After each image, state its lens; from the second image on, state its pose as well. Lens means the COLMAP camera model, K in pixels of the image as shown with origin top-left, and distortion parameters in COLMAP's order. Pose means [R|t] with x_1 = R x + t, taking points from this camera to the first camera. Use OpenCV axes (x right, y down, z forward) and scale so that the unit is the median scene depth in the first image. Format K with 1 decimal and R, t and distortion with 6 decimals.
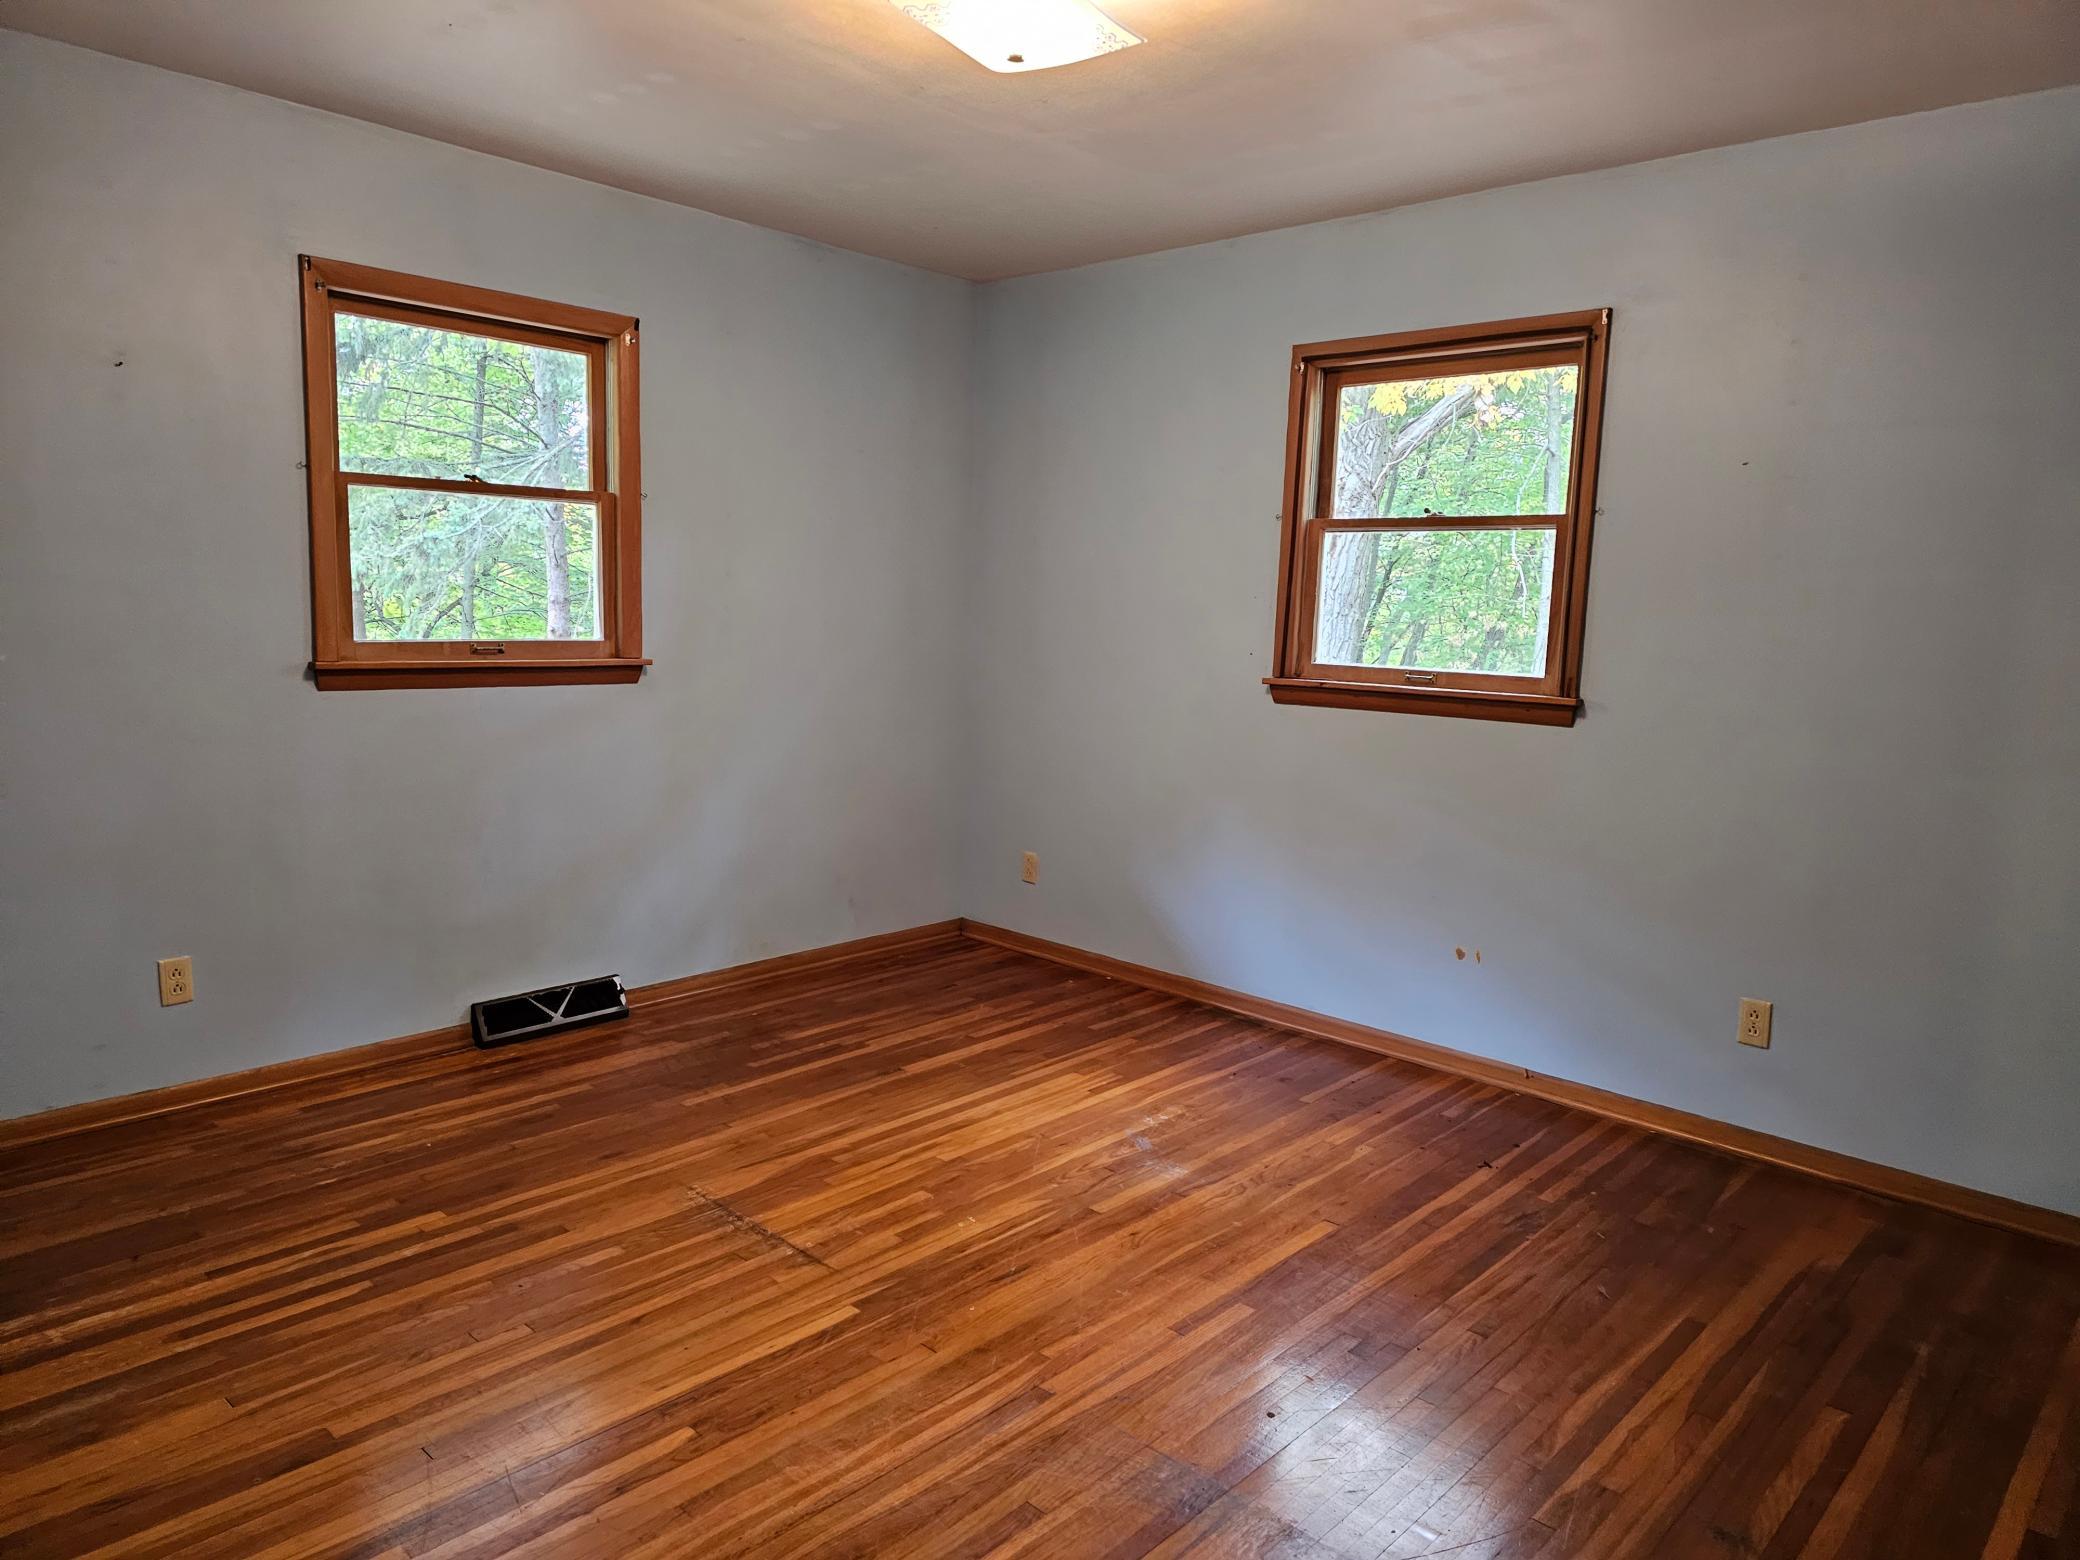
lens RADIAL K [[1401.4, 0, 1022.7], [0, 1401.4, 784.0], [0, 0, 1]] dist [0.024891, 0.001682]
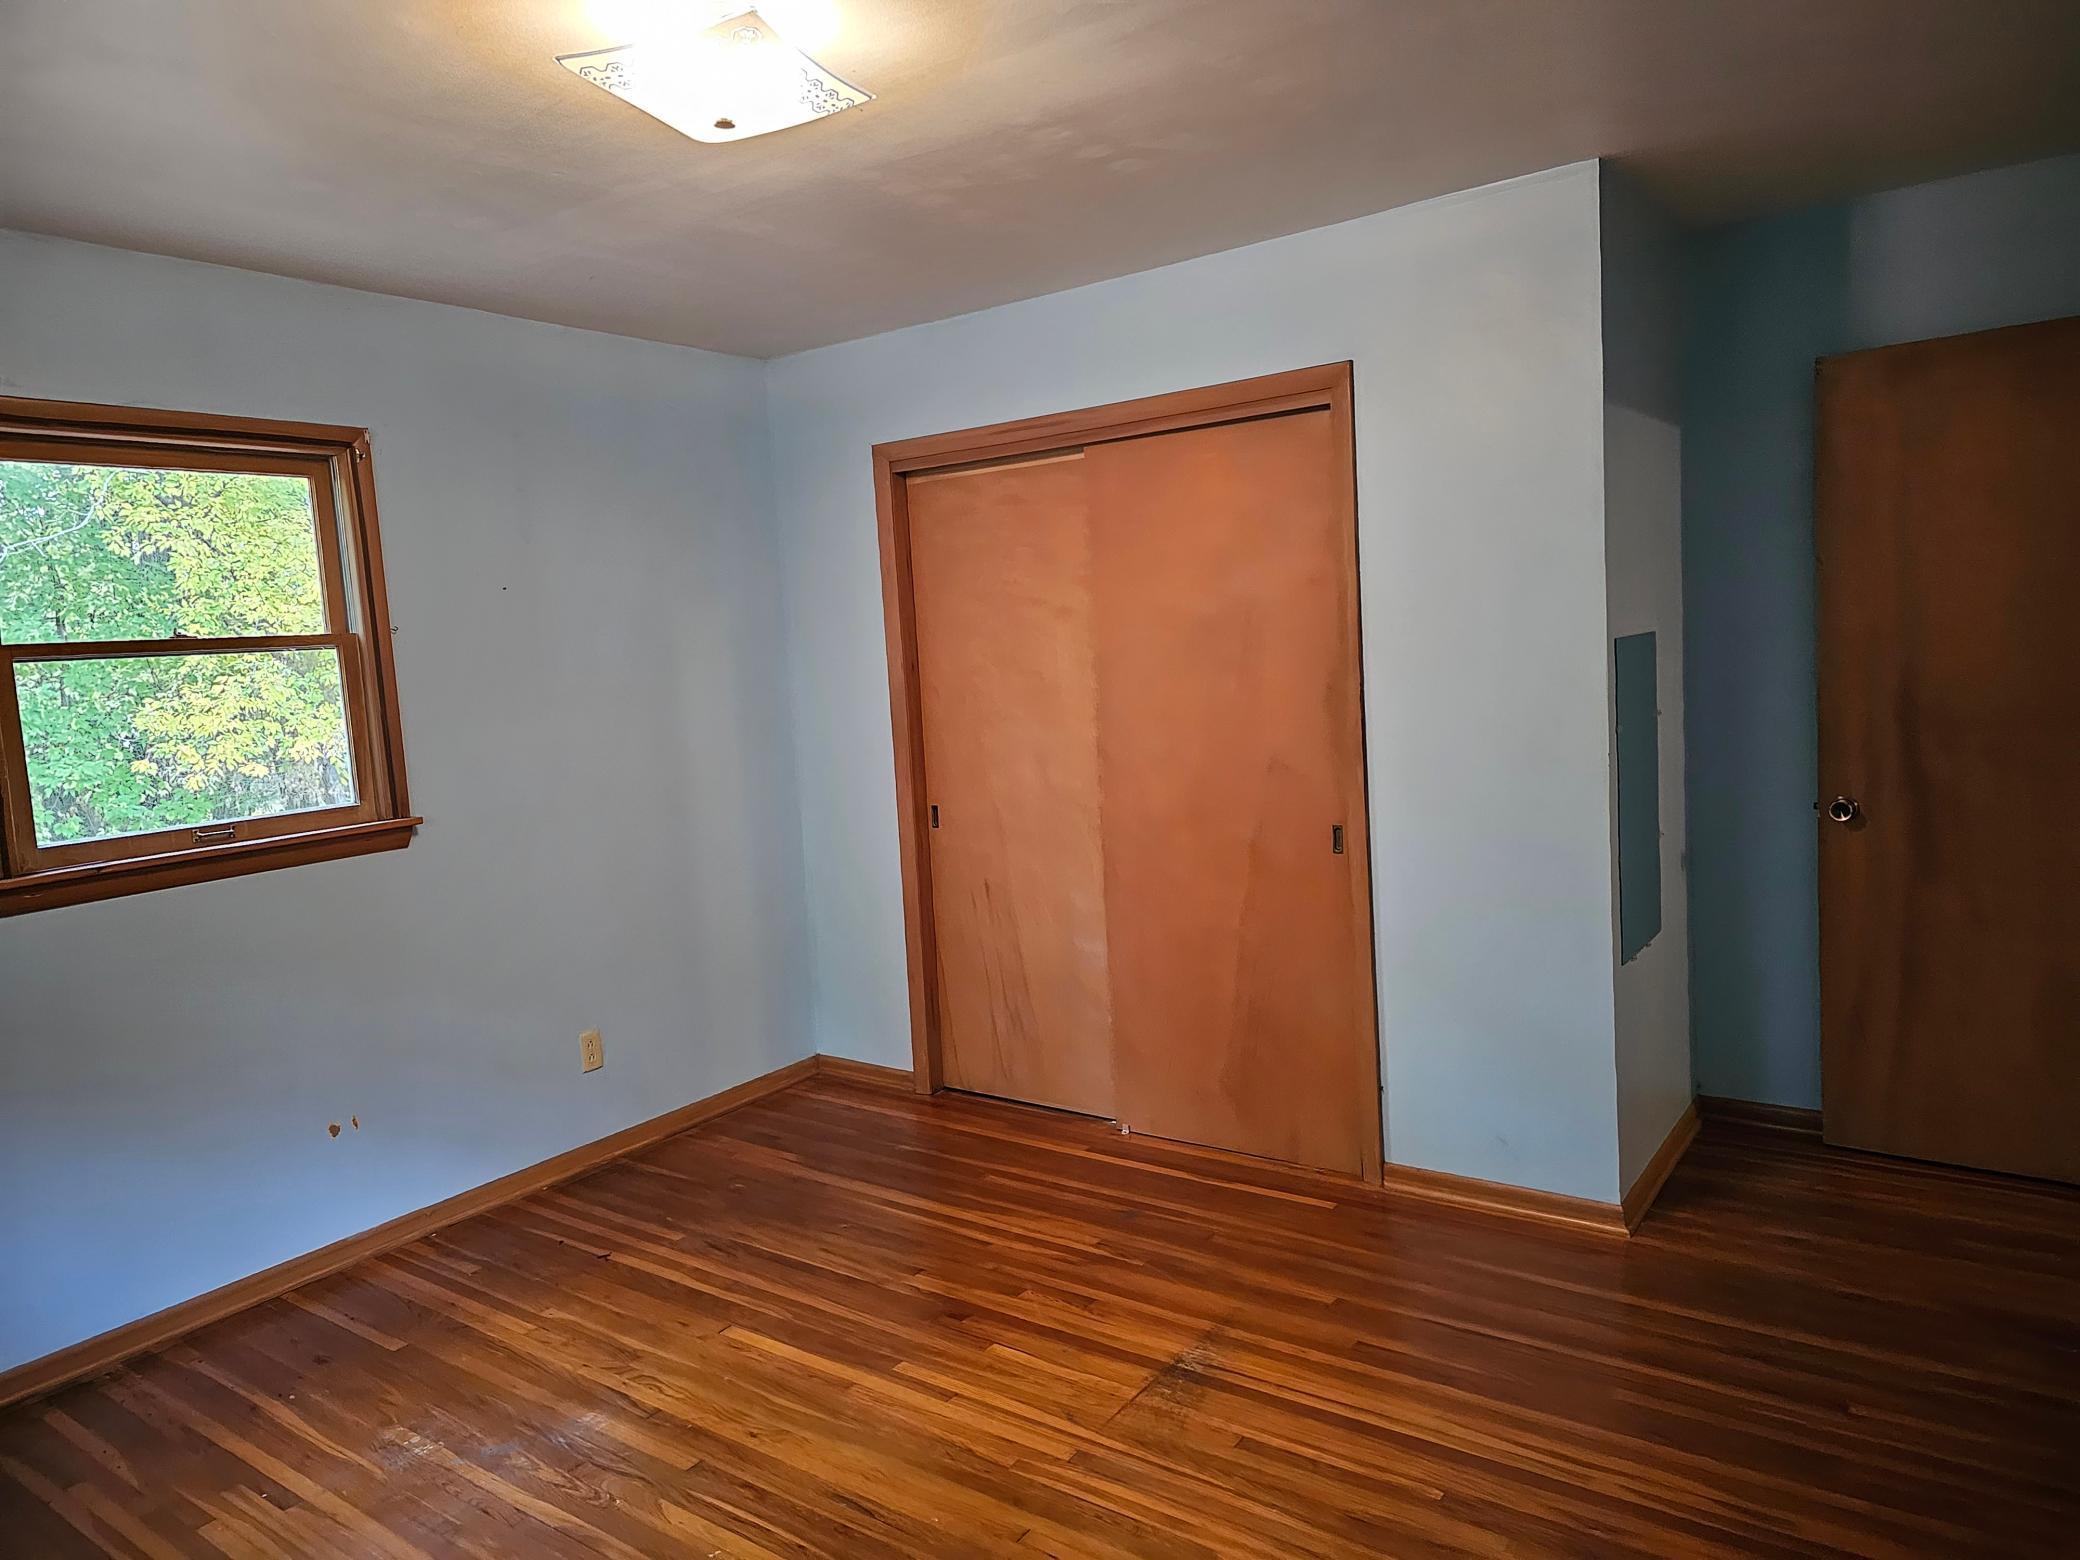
lens RADIAL K [[1401.4, 0, 1023.7], [0, 1401.4, 784.0], [0, 0, 1]] dist [0.024891, 0.001682]
pose [[-0.134907, -0.129529, 0.982356, -0.680277], [0.187460, 0.970178, 0.153667, -0.166482], [-0.972964, 0.204883, -0.106602, 0.739414]]
